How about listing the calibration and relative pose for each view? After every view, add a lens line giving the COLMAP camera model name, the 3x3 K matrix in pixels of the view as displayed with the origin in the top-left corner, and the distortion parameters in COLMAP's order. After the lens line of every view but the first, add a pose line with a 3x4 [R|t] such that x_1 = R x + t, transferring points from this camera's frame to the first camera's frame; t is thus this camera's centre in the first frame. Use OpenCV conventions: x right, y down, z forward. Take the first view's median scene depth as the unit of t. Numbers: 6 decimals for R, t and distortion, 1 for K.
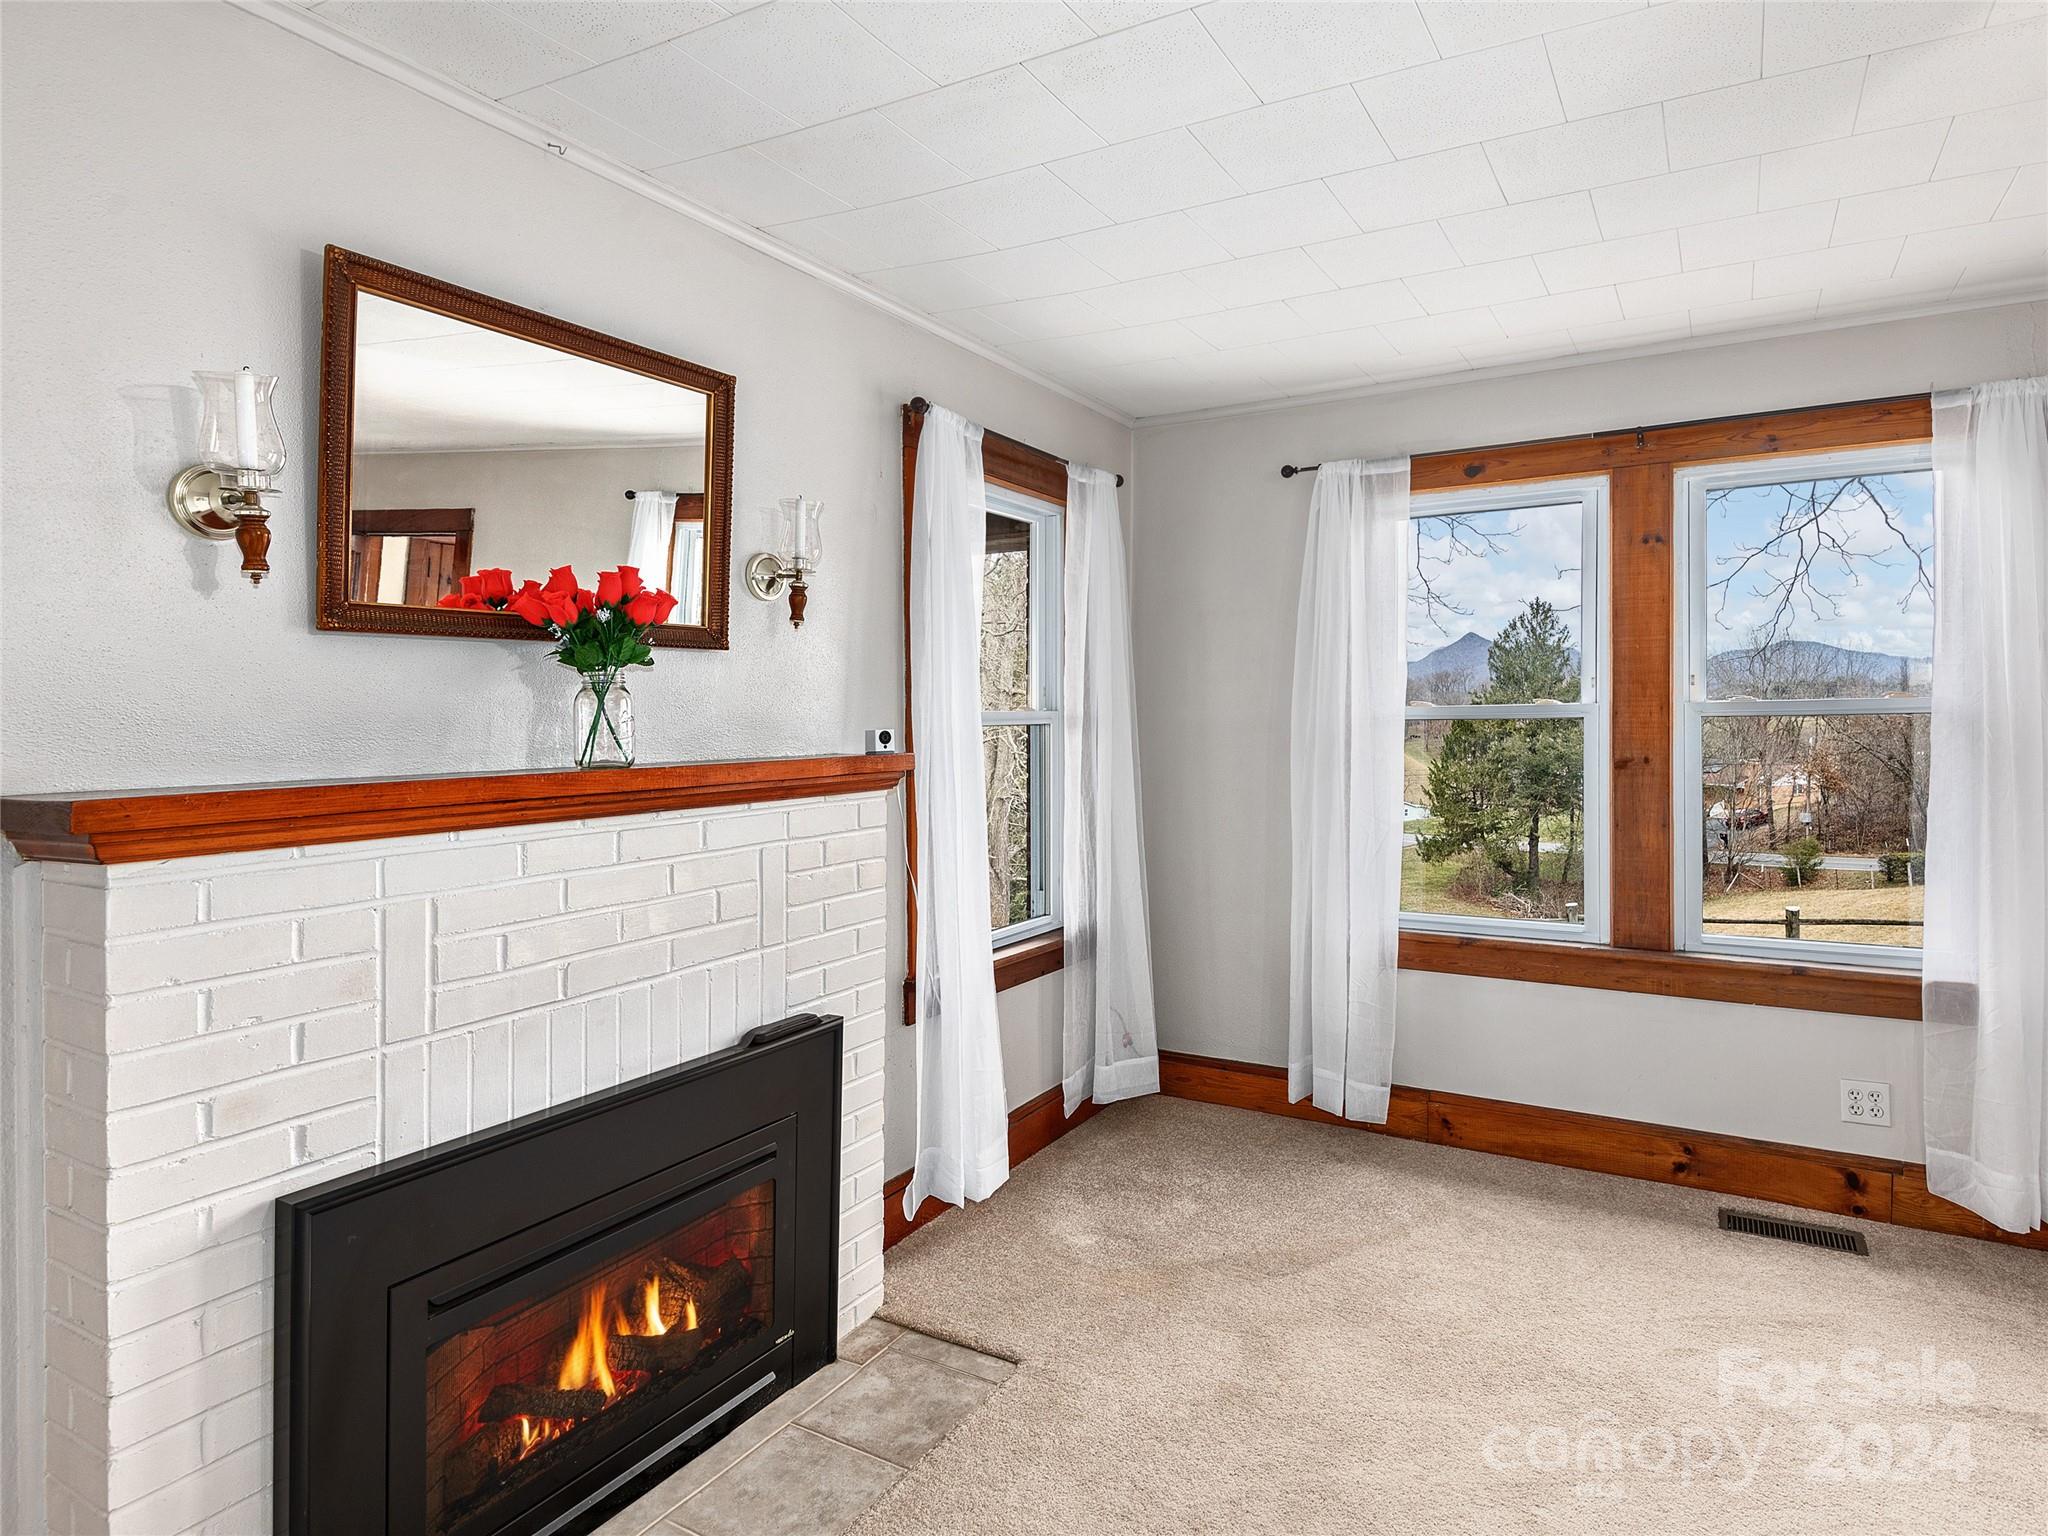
lens RADIAL K [[1155.1, 0, 1135.8], [0, 1155.1, 689.3], [0, 0, 1]] dist [0.048782, -0.045547]
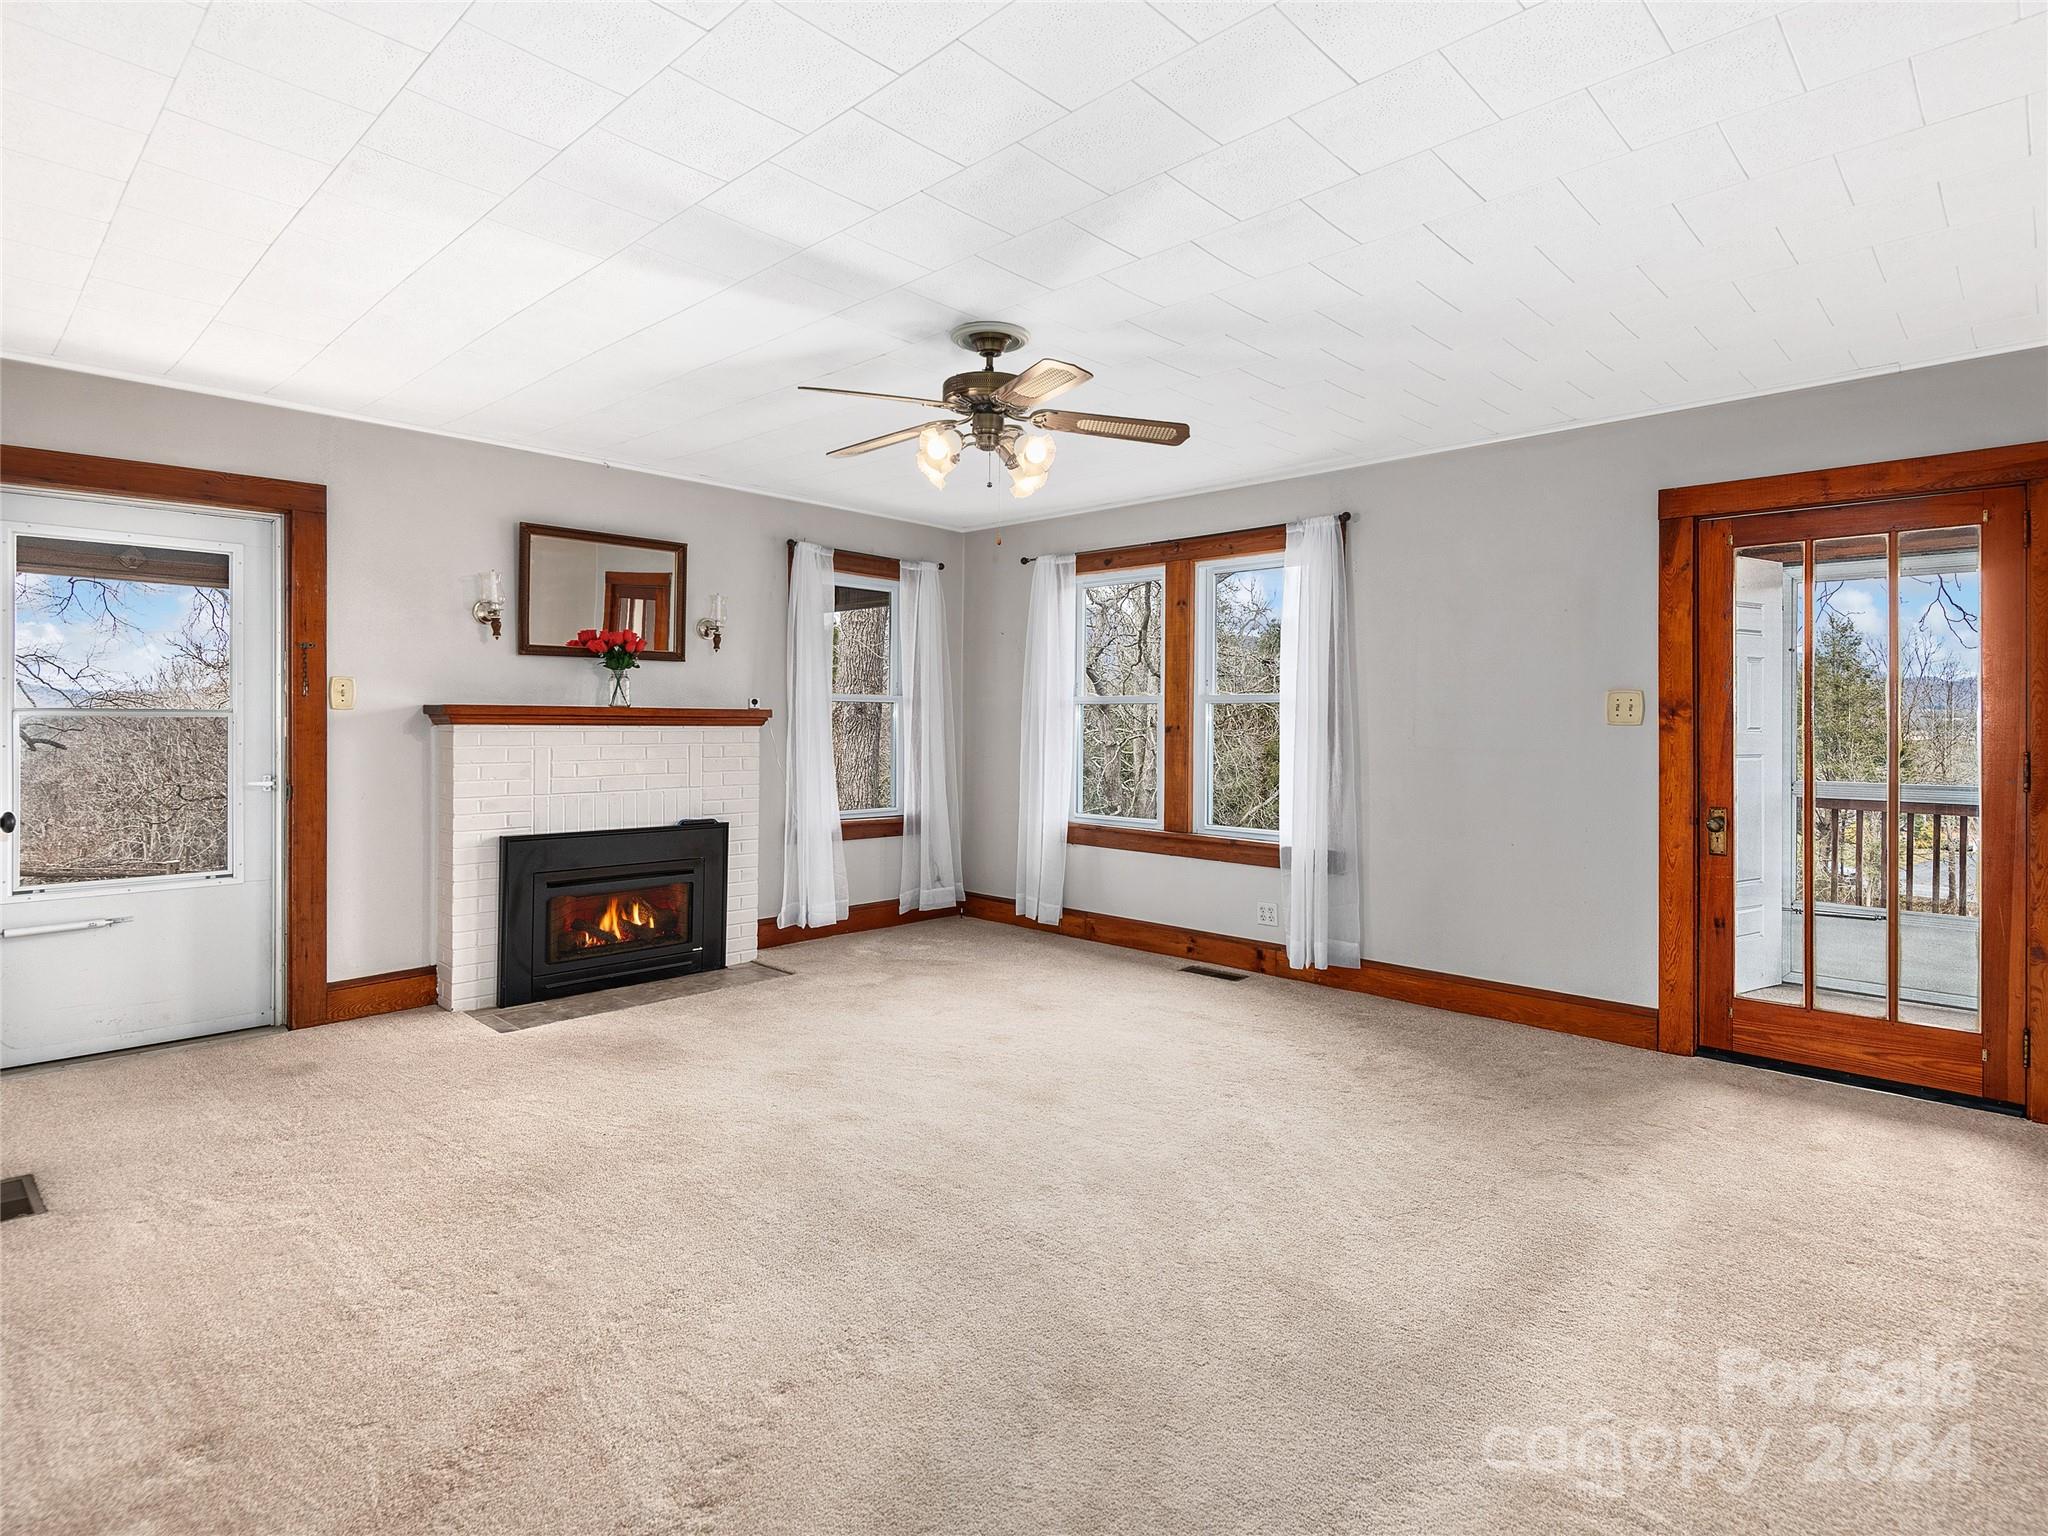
lens RADIAL K [[1077.2, 0, 1018.5], [0, 1077.2, 740.6], [0, 0, 1]] dist [0.016181, -0.024198]
pose [[0.961058, 0.024341, -0.275272, 0.754792], [-0.013719, 0.999088, 0.040446, 0.022933], [0.276006, -0.035095, 0.960515, -0.756819]]
